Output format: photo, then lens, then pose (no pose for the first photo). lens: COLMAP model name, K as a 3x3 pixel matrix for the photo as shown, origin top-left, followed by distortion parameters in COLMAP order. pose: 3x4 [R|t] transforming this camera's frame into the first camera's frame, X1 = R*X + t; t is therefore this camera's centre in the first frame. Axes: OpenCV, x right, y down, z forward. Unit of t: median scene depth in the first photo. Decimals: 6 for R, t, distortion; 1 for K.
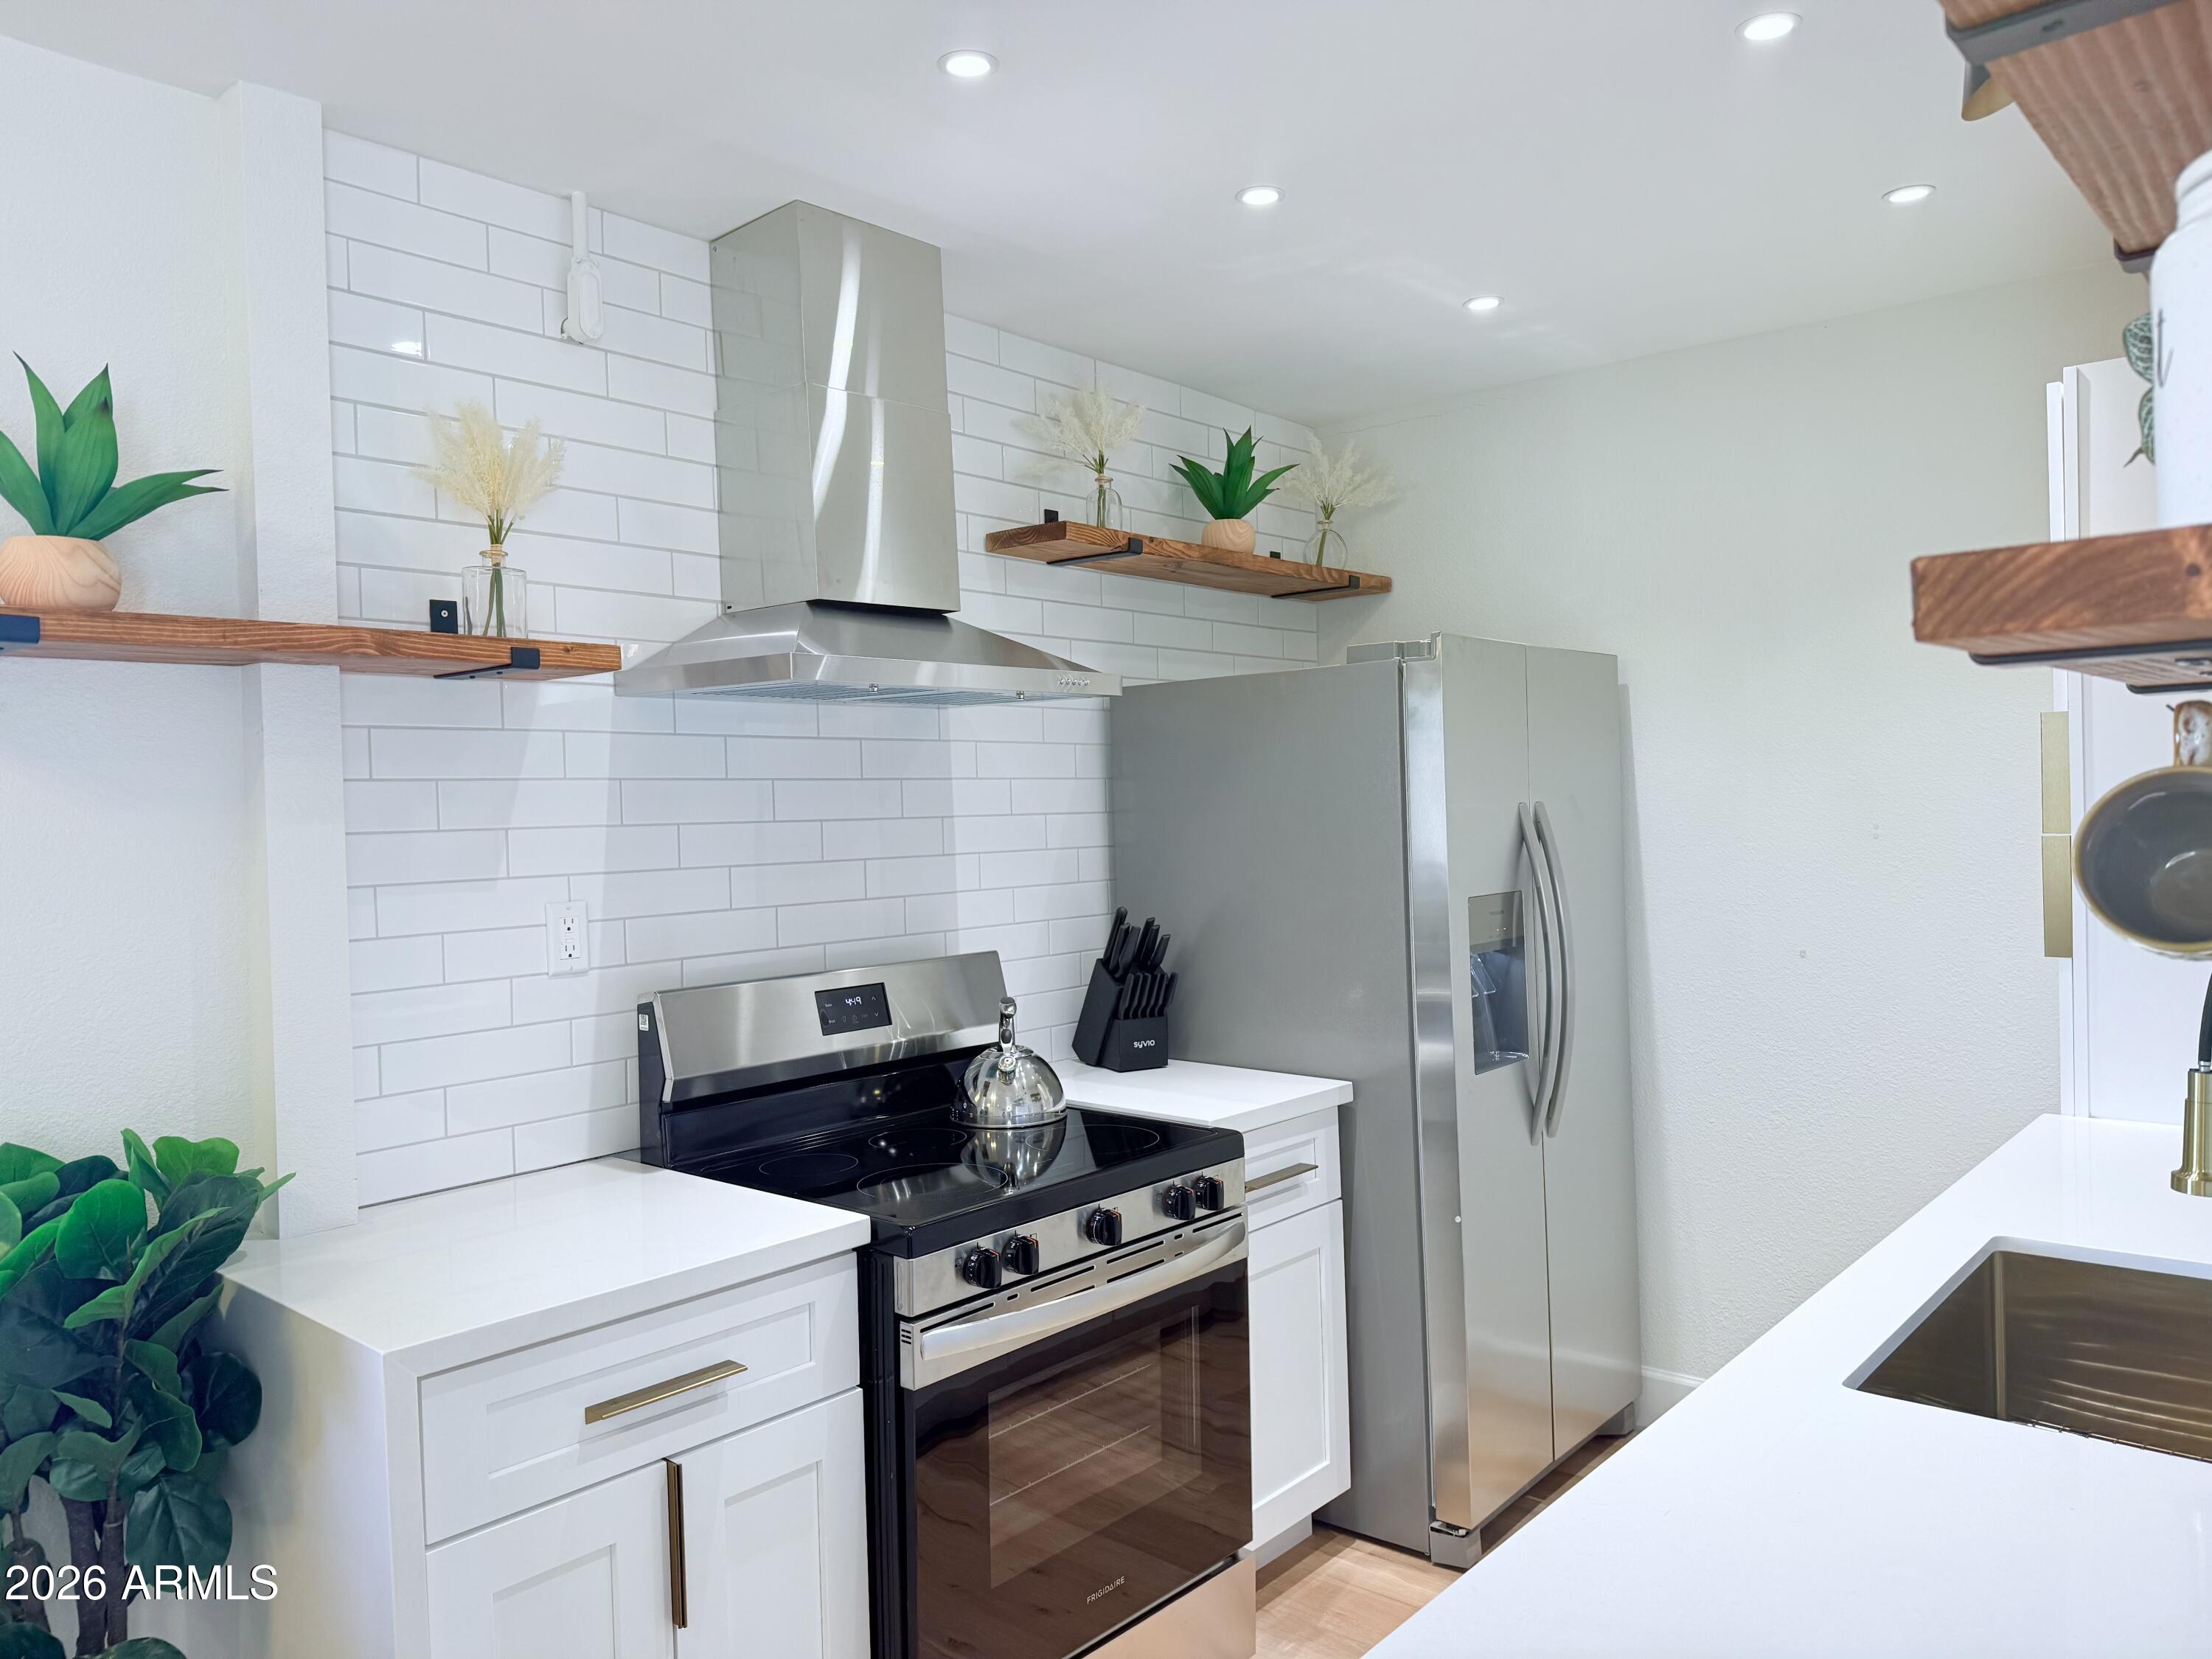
lens RADIAL K [[1563.0, 0, 1106.8], [0, 1563.0, 836.3], [0, 0, 1]] dist [0.051791, -0.059696]
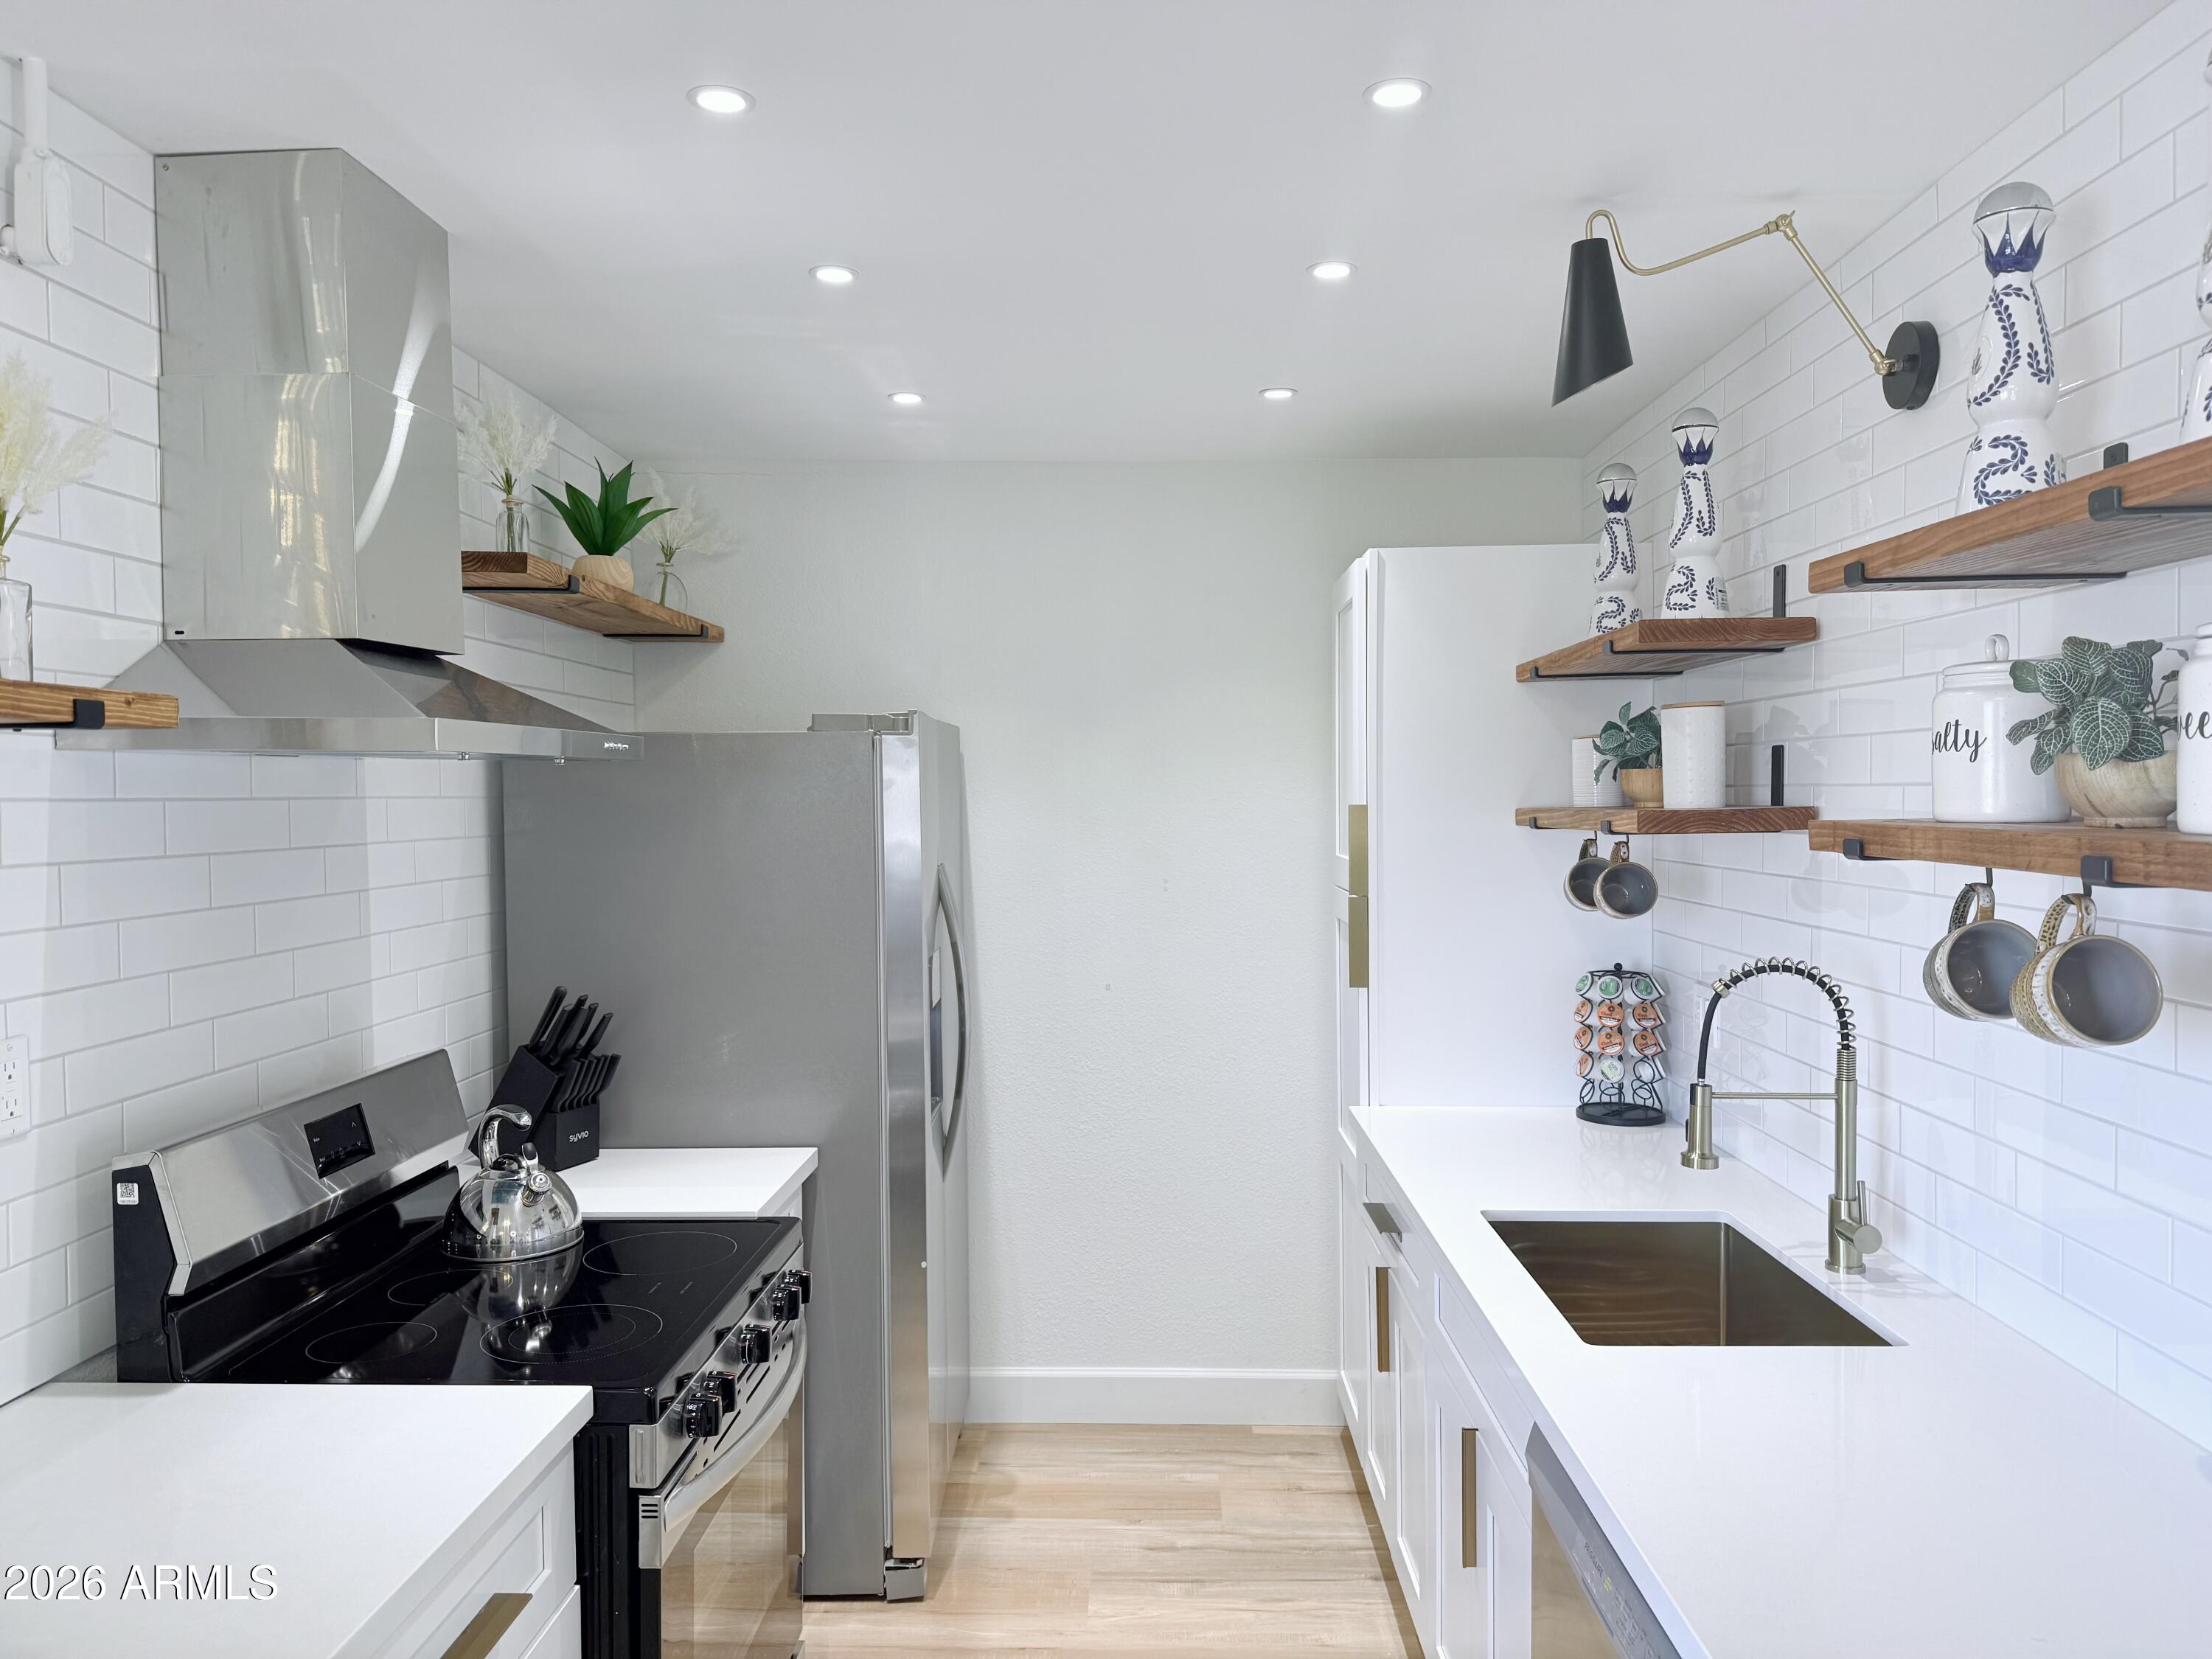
lens RADIAL K [[1569.9, 0, 1117.3], [0, 1569.9, 829.0], [0, 0, 1]] dist [0.001635, -0.004382]
pose [[0.767171, 0.005871, 0.641415, -0.385774], [-0.001954, 0.999975, -0.006816, -0.046614], [-0.641439, 0.003975, 0.767164, 0.119278]]
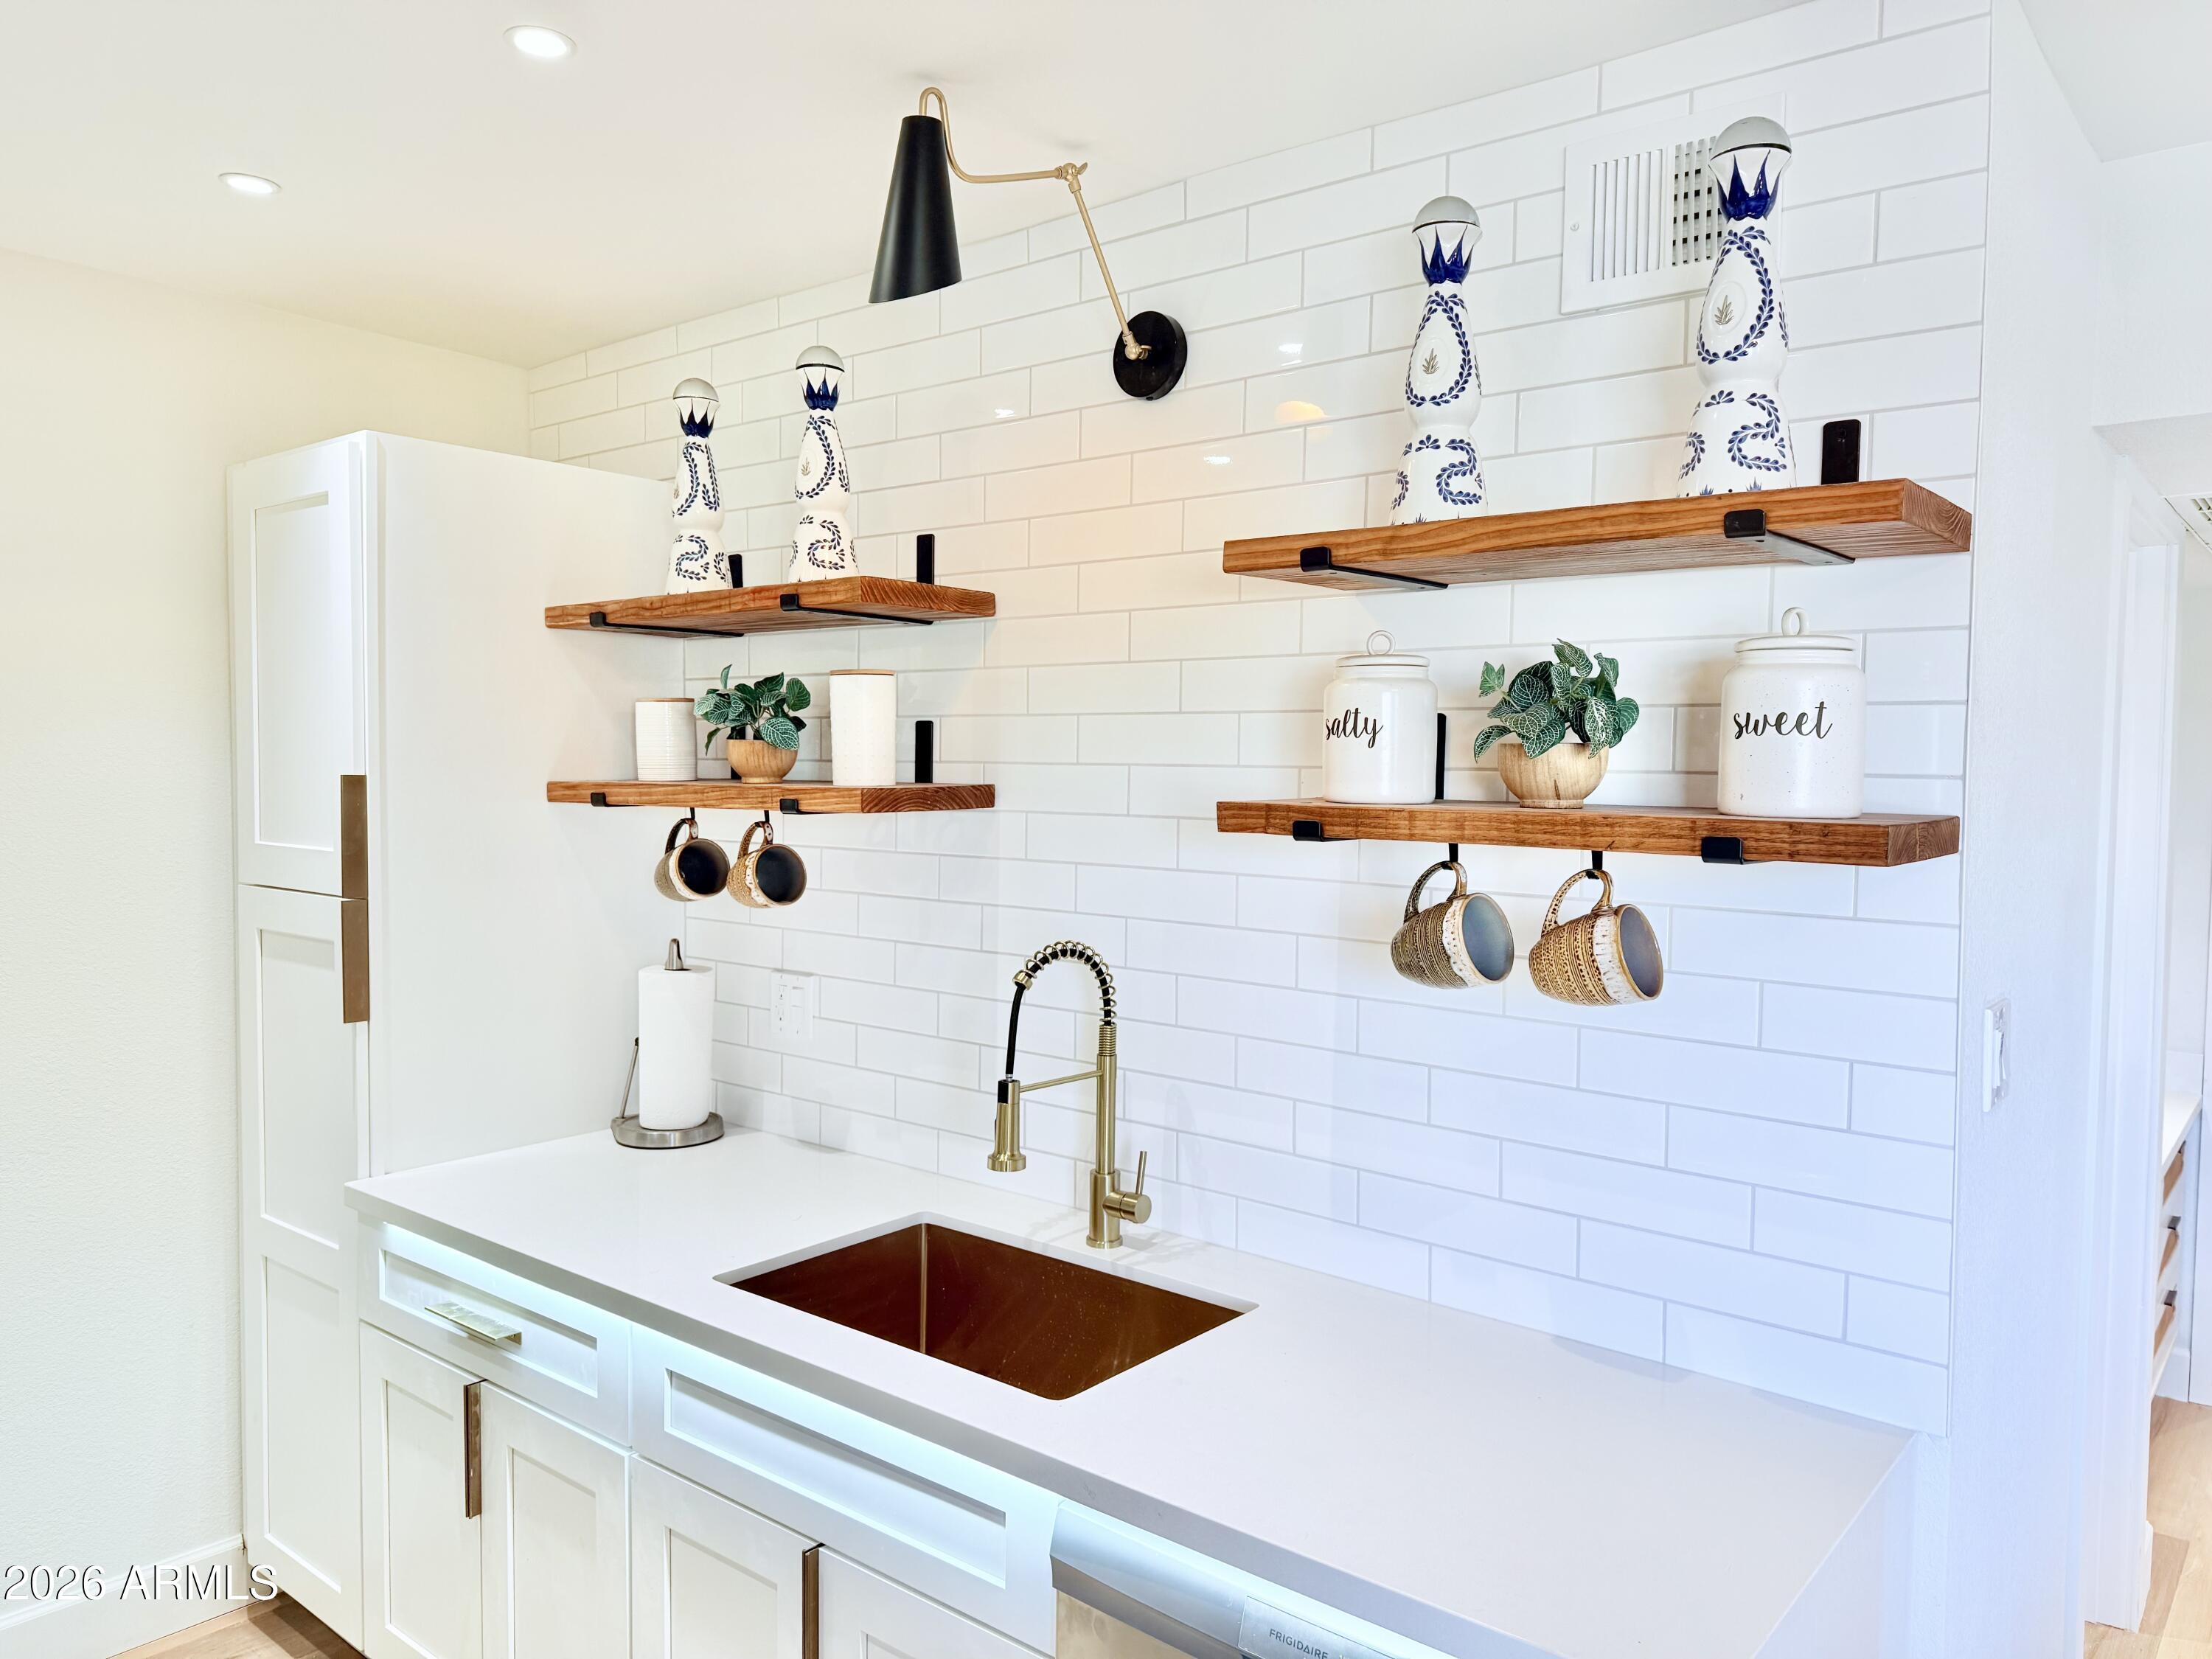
lens RADIAL K [[1511.9, 0, 1102.5], [0, 1511.9, 847.9], [0, 0, 1]] dist [0.100844, -0.191744]
pose [[-0.044201, -0.029204, 0.998596, -0.366114], [0.006803, 0.999541, 0.029533, -0.055751], [-0.999000, 0.008099, -0.043982, 0.549006]]
